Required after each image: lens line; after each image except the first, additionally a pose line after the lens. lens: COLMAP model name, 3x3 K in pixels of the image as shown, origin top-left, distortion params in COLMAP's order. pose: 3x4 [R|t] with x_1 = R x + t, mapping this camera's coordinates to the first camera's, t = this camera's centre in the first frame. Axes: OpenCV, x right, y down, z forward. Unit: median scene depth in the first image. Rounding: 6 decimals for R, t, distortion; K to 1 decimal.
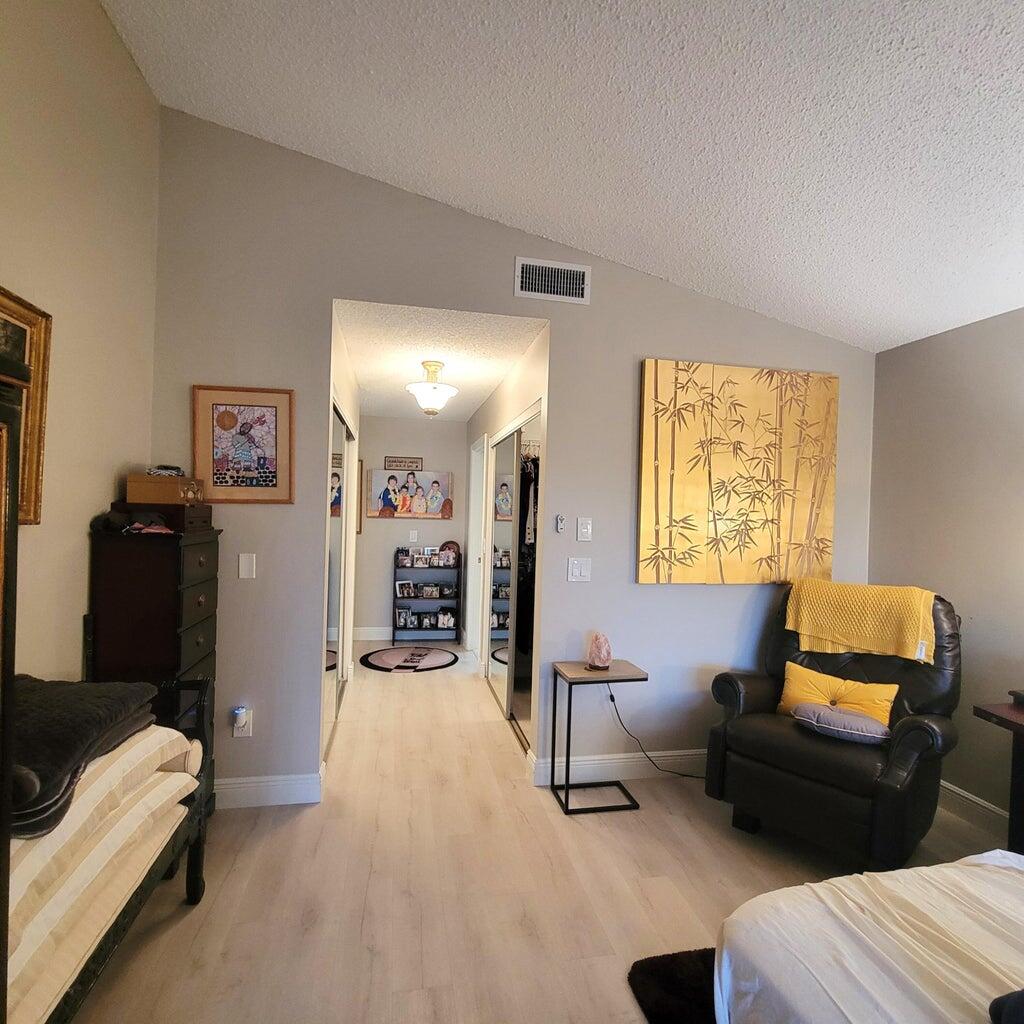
lens RADIAL K [[575.4, 0, 512.3], [0, 575.4, 515.0], [0, 0, 1]] dist [0.001586, -0.000286]
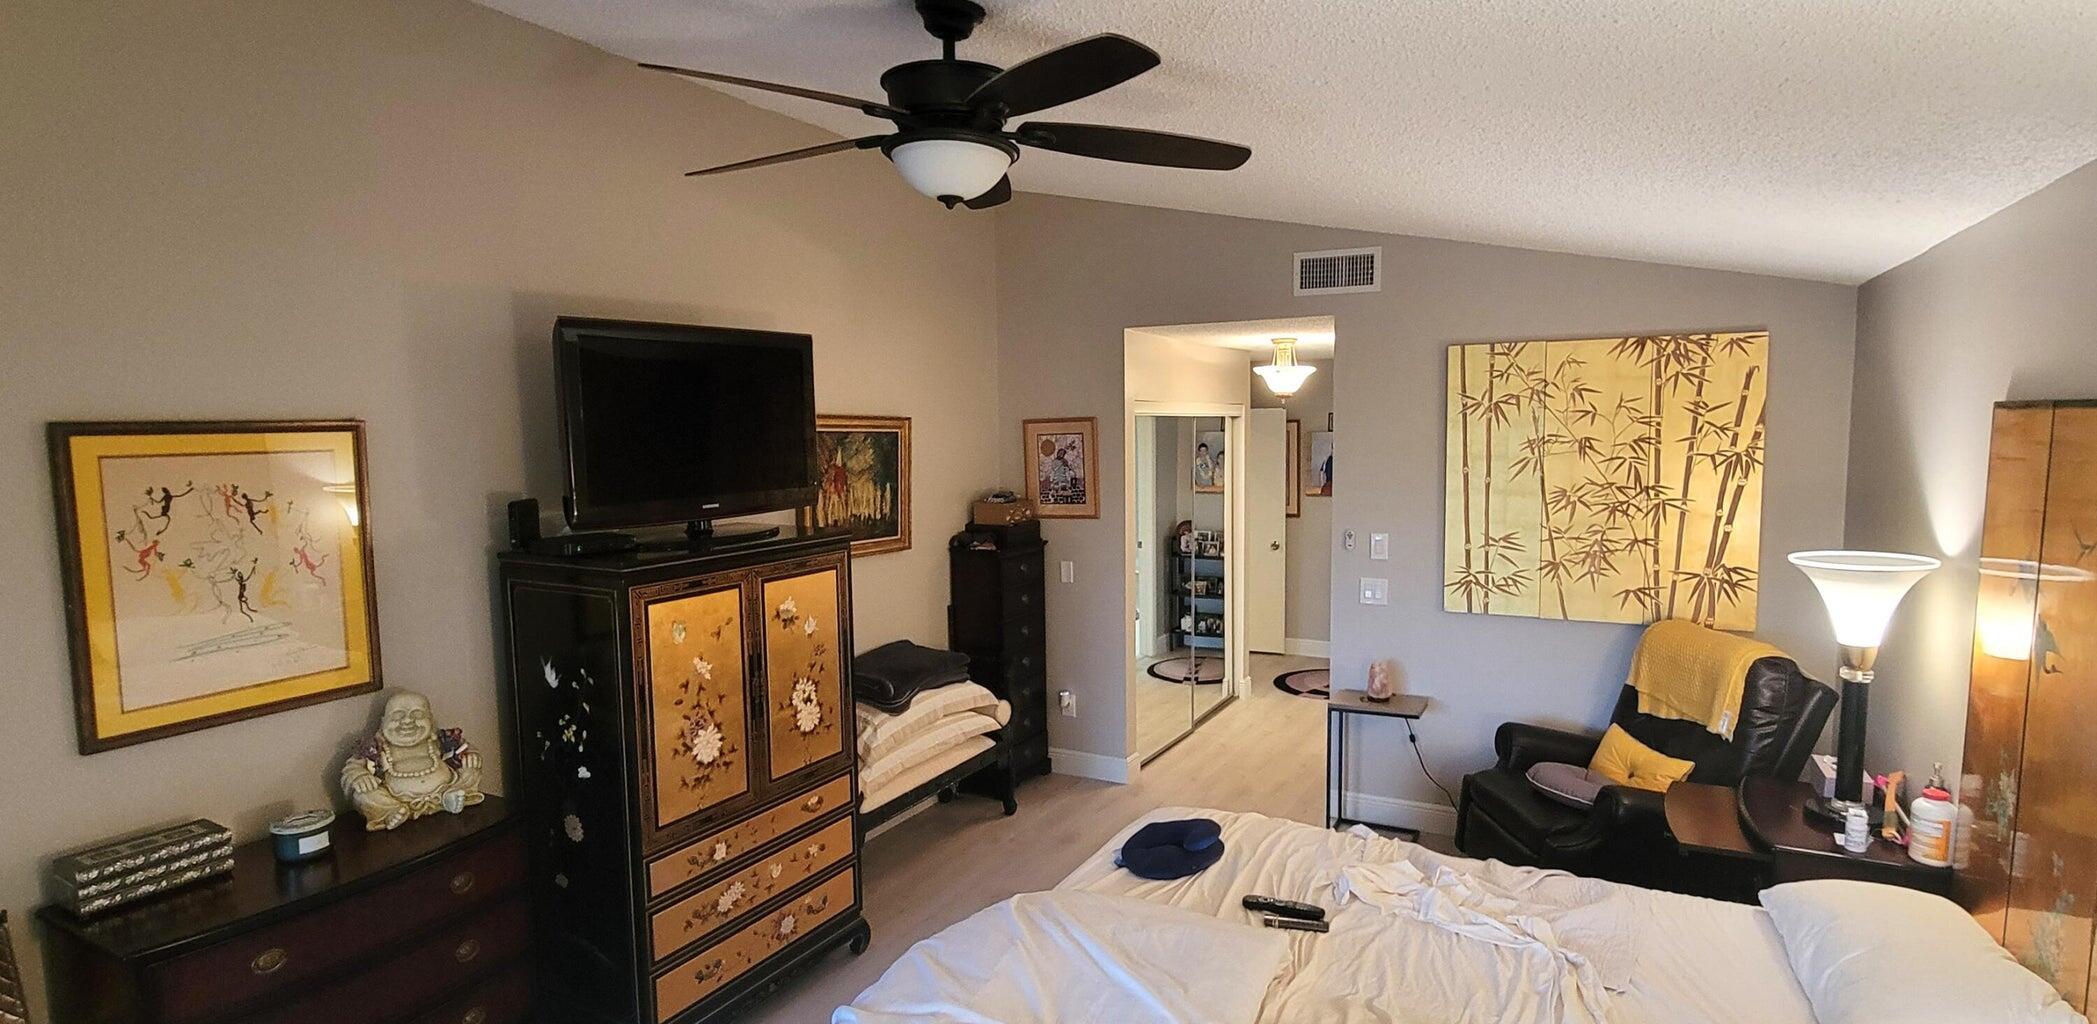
lens RADIAL K [[1092.4, 0, 1049.2], [0, 1092.4, 515.7], [0, 0, 1]] dist [0.004770, 0.000220]
pose [[0.762036, 0.016992, -0.647312, 0.806301], [0.034833, 0.997133, 0.067182, -0.149714], [0.646597, -0.073743, 0.759259, -0.591654]]
